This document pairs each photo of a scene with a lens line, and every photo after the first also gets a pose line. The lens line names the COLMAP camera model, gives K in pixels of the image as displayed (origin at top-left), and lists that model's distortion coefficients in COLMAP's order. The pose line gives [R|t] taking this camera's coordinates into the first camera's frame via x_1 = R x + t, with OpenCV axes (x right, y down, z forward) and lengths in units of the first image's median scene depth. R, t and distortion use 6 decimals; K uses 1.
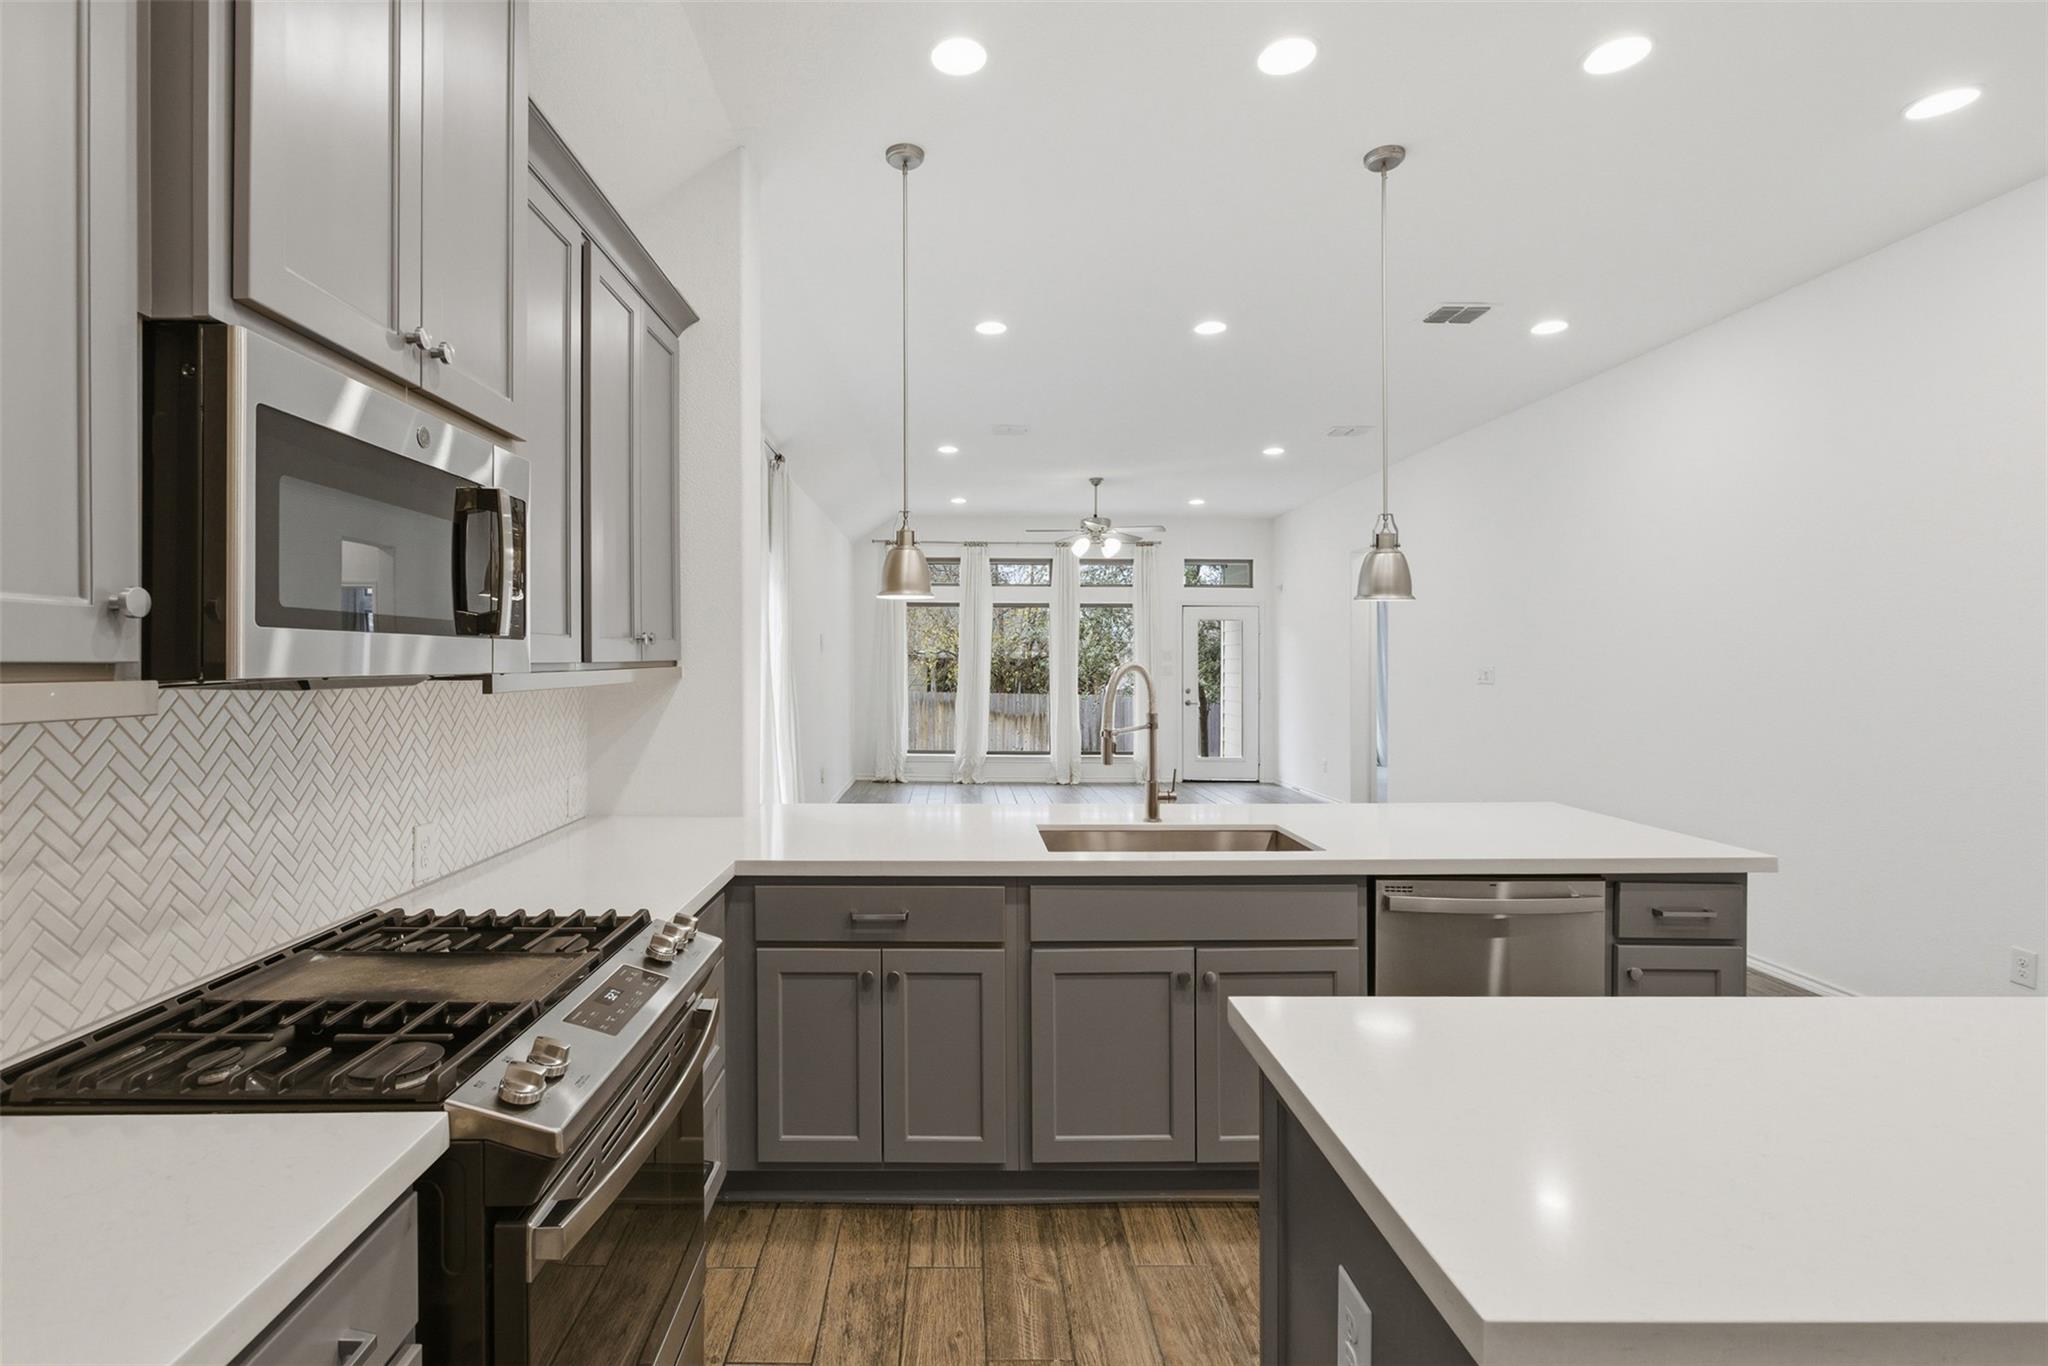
lens RADIAL K [[933.2, 0, 1023.2], [0, 933.2, 648.2], [0, 0, 1]] dist [-0.003307, 0.002738]
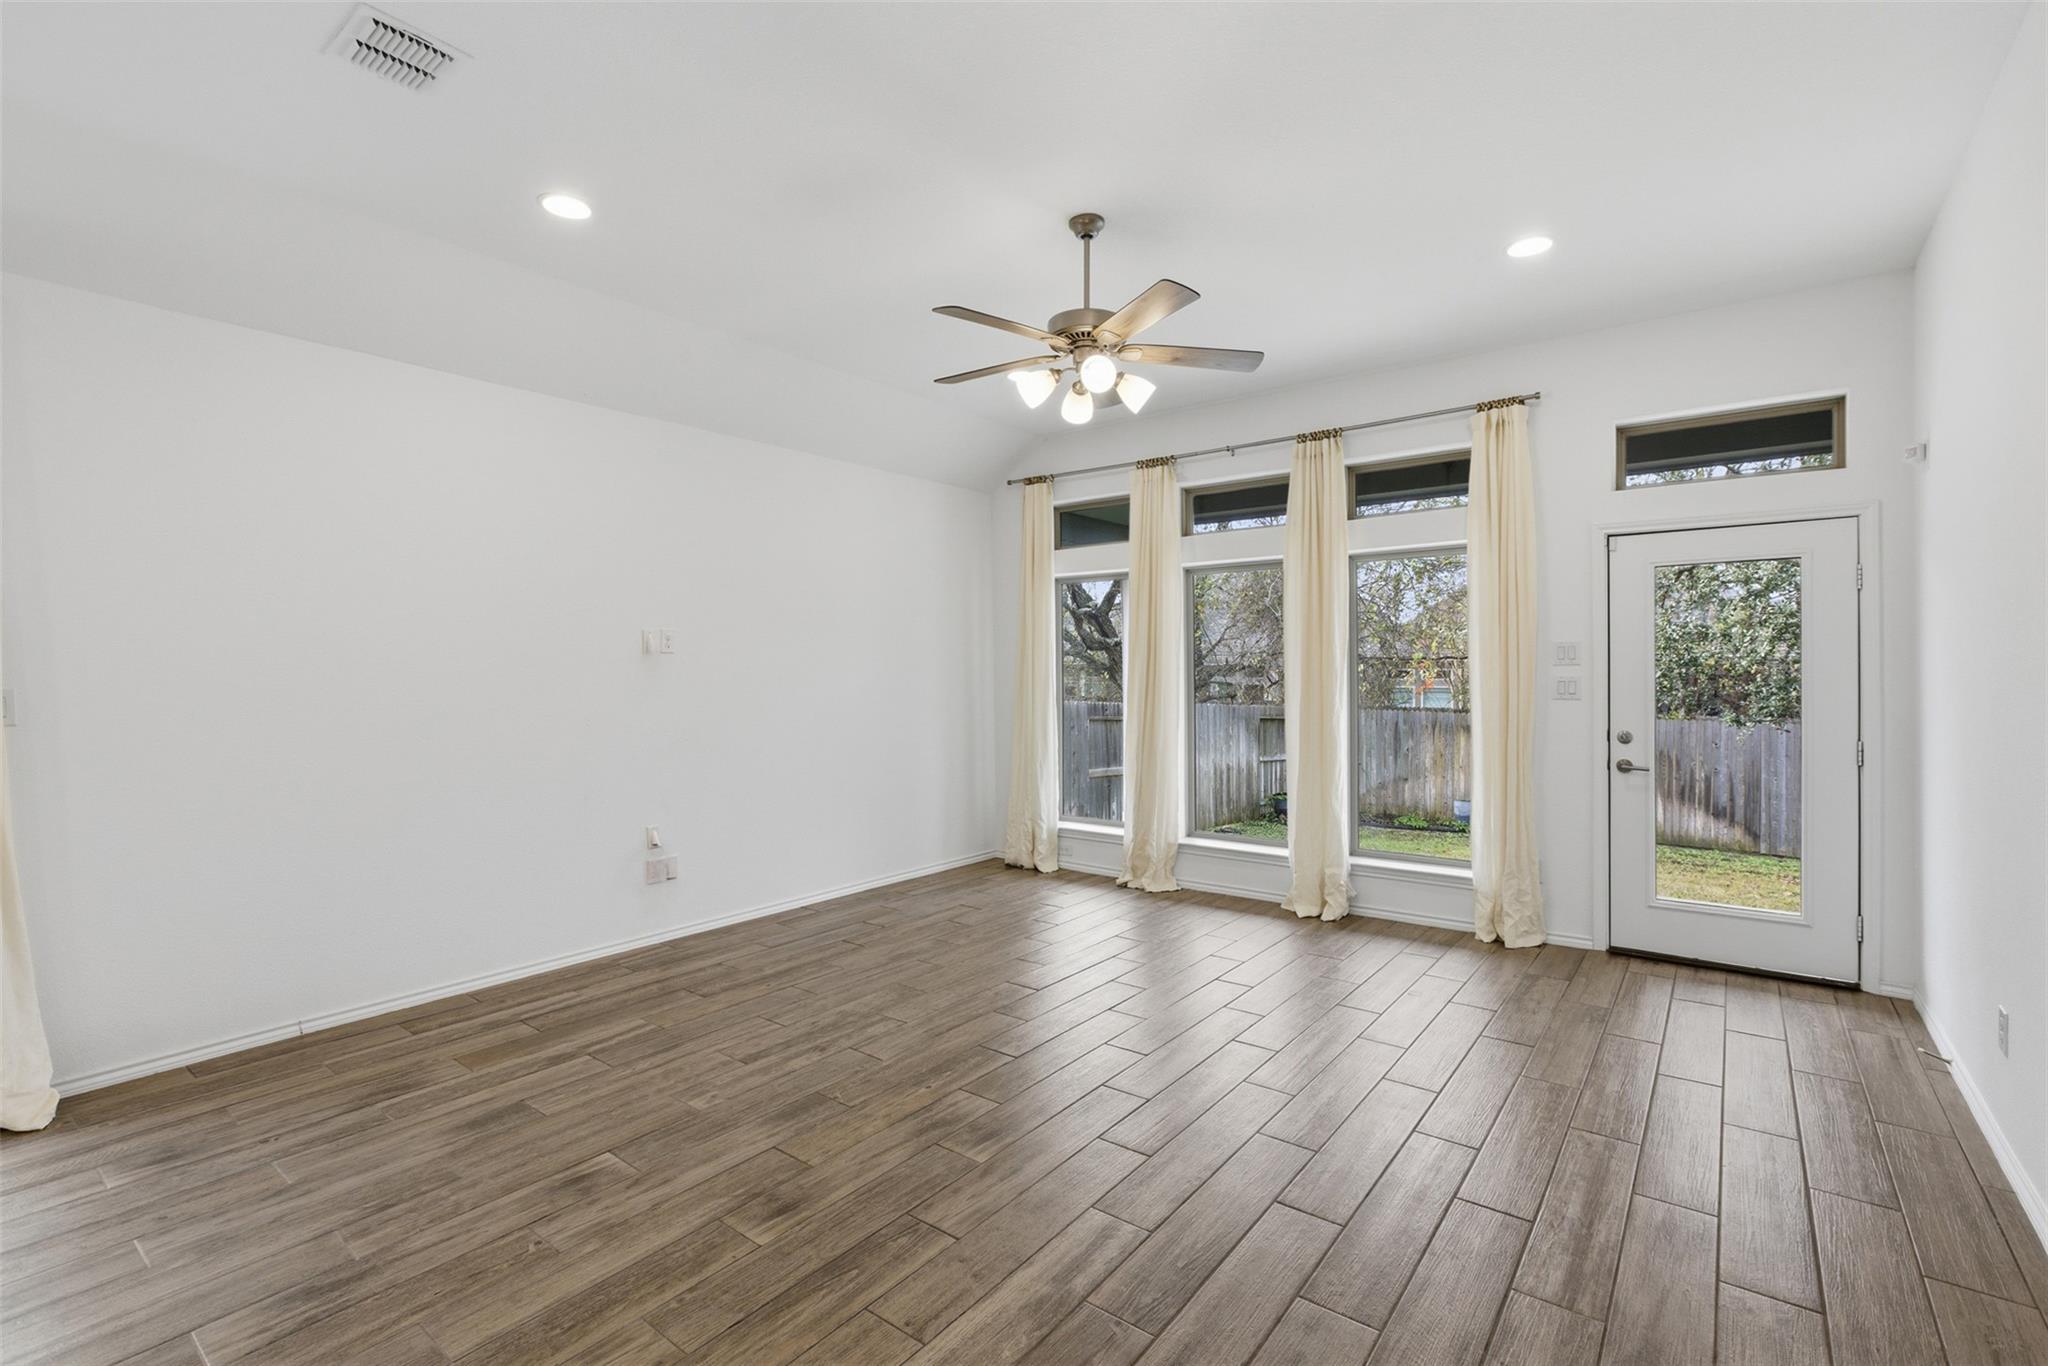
lens RADIAL K [[933.2, 0, 981.5], [0, 933.2, 676.3], [0, 0, 1]] dist [-0.003307, 0.002738]
pose [[0.761044, -0.006428, -0.648668, 0.237193], [0.018565, 0.999757, 0.011875, 0.008360], [0.648435, -0.021080, 0.760979, 0.514029]]
